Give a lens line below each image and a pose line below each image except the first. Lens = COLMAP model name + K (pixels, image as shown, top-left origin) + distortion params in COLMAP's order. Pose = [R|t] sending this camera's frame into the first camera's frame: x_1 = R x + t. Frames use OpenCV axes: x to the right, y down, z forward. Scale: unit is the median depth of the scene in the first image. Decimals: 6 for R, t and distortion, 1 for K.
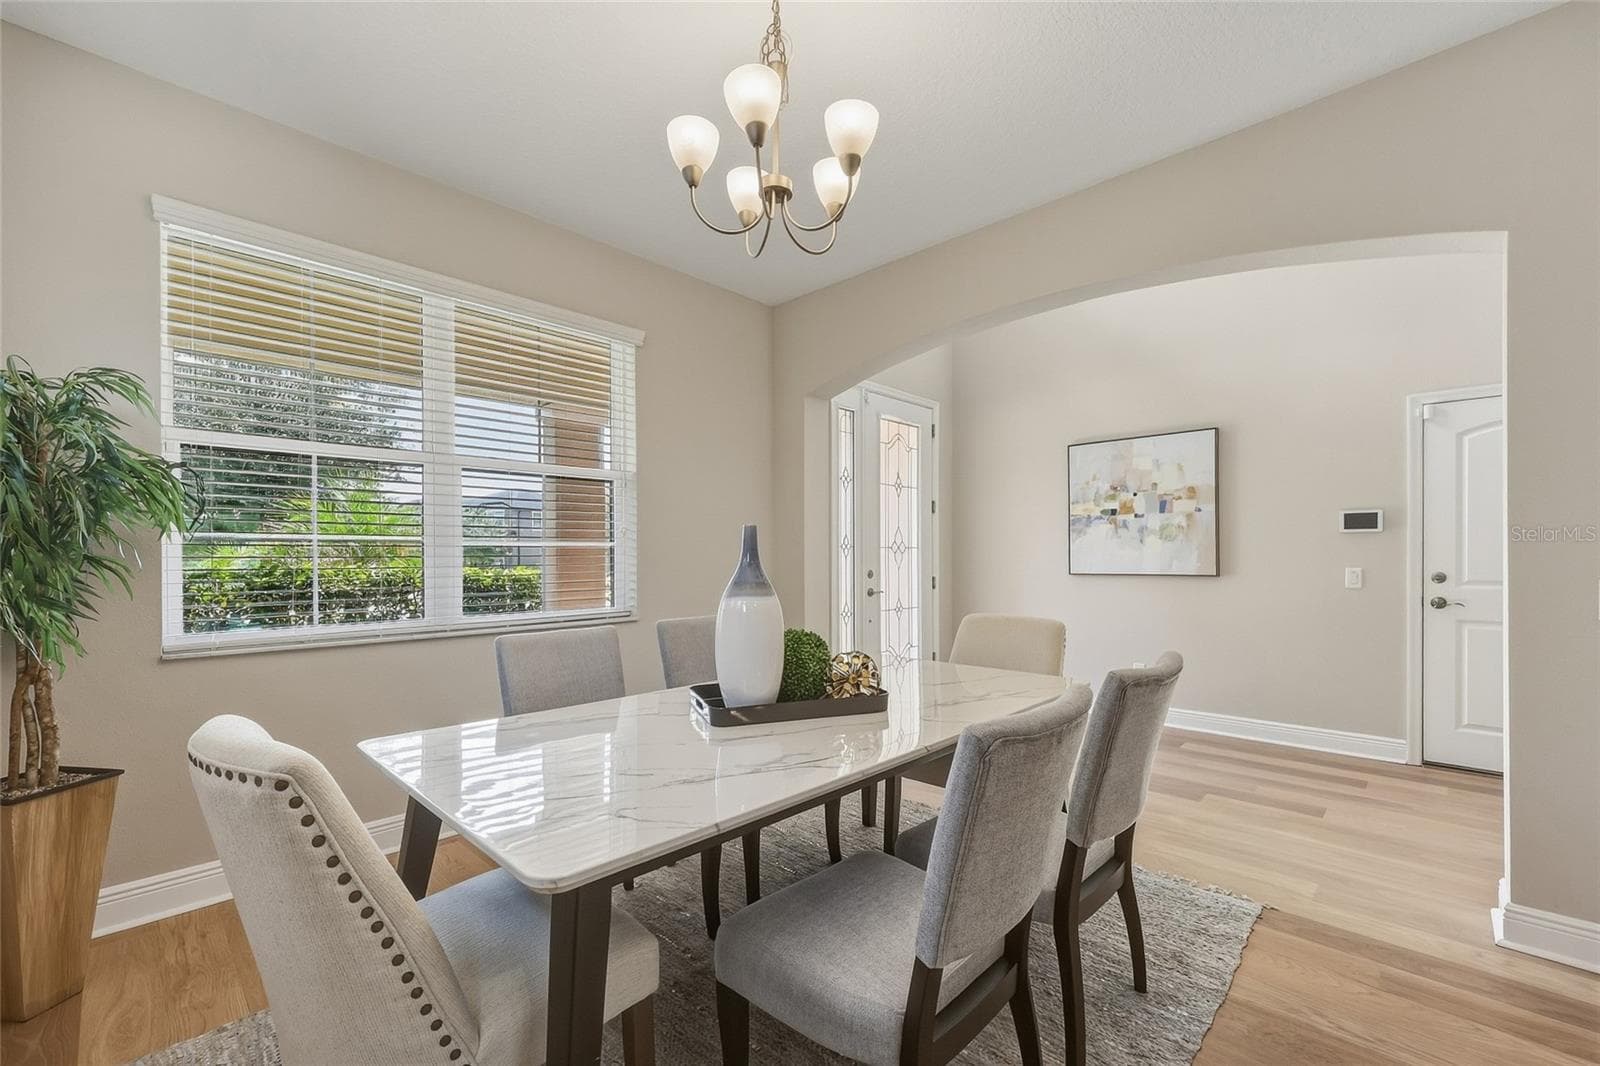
lens RADIAL K [[668.8, 0, 798.9], [0, 668.8, 559.6], [0, 0, 1]] dist [0.001497, 0.000173]
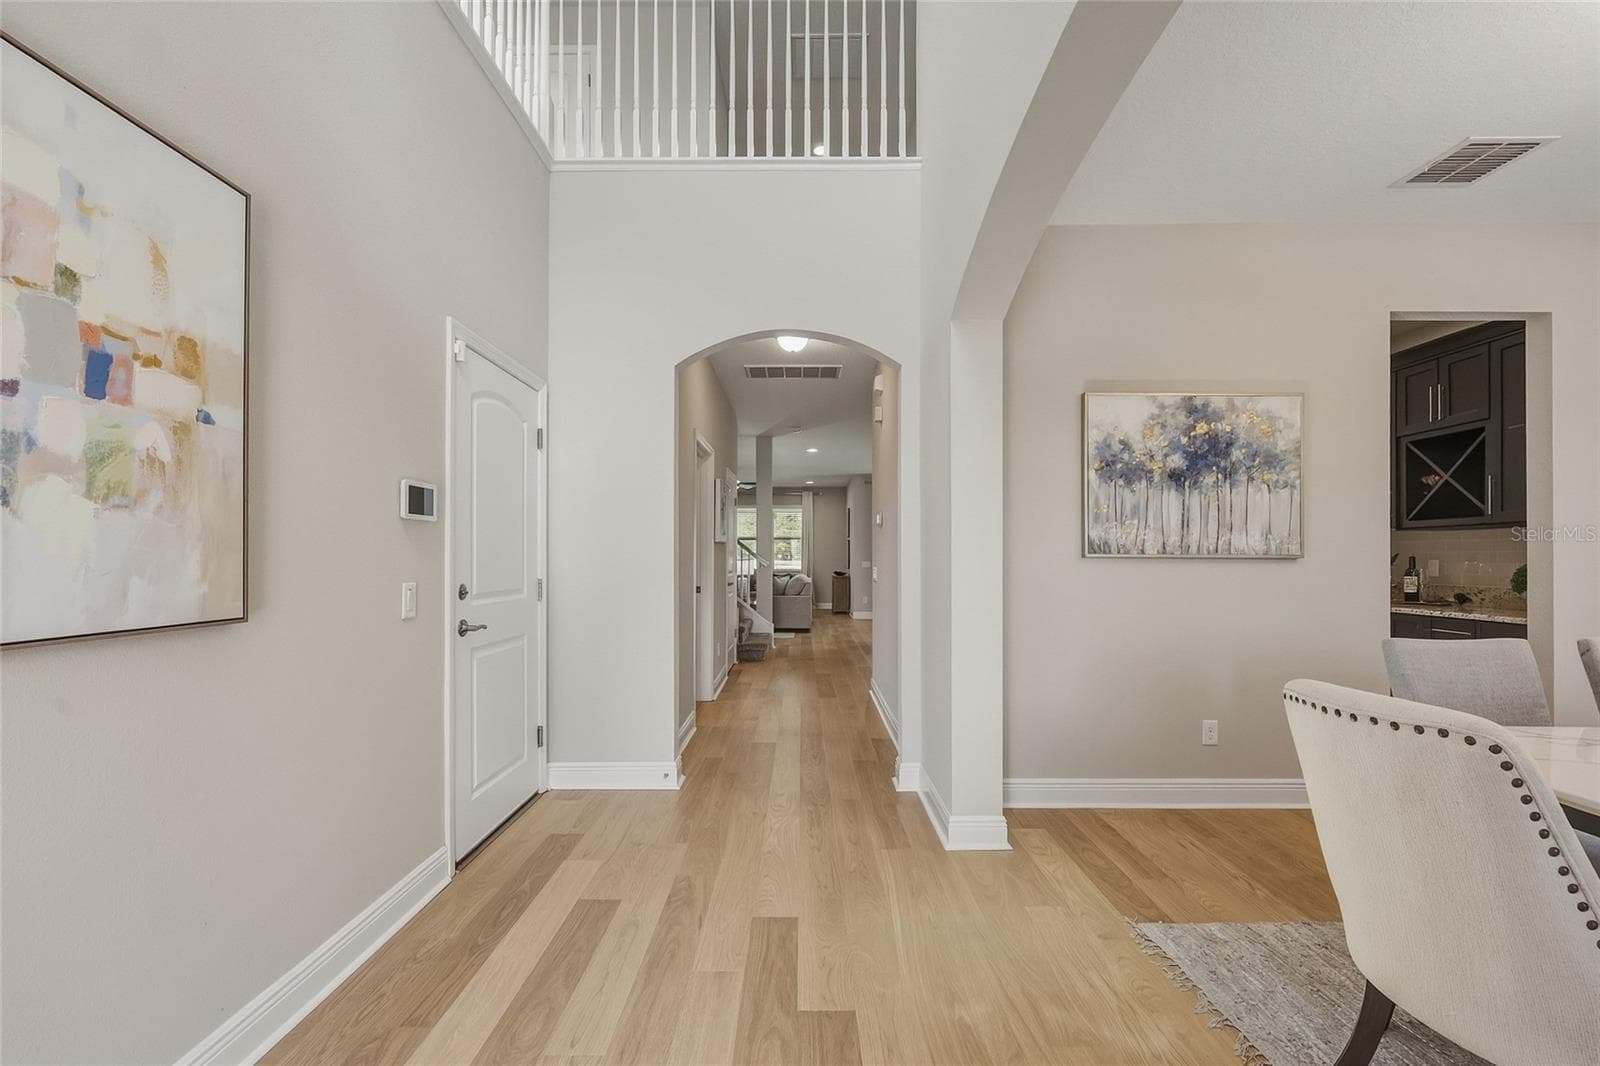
lens RADIAL K [[668.8, 0, 798.9], [0, 668.8, 559.6], [0, 0, 1]] dist [0.001497, 0.000173]
pose [[-0.694884, 0.001924, 0.719120, 0.167217], [0.006138, 0.999976, 0.003256, -0.005714], [-0.719096, 0.006677, -0.694879, 1.002956]]
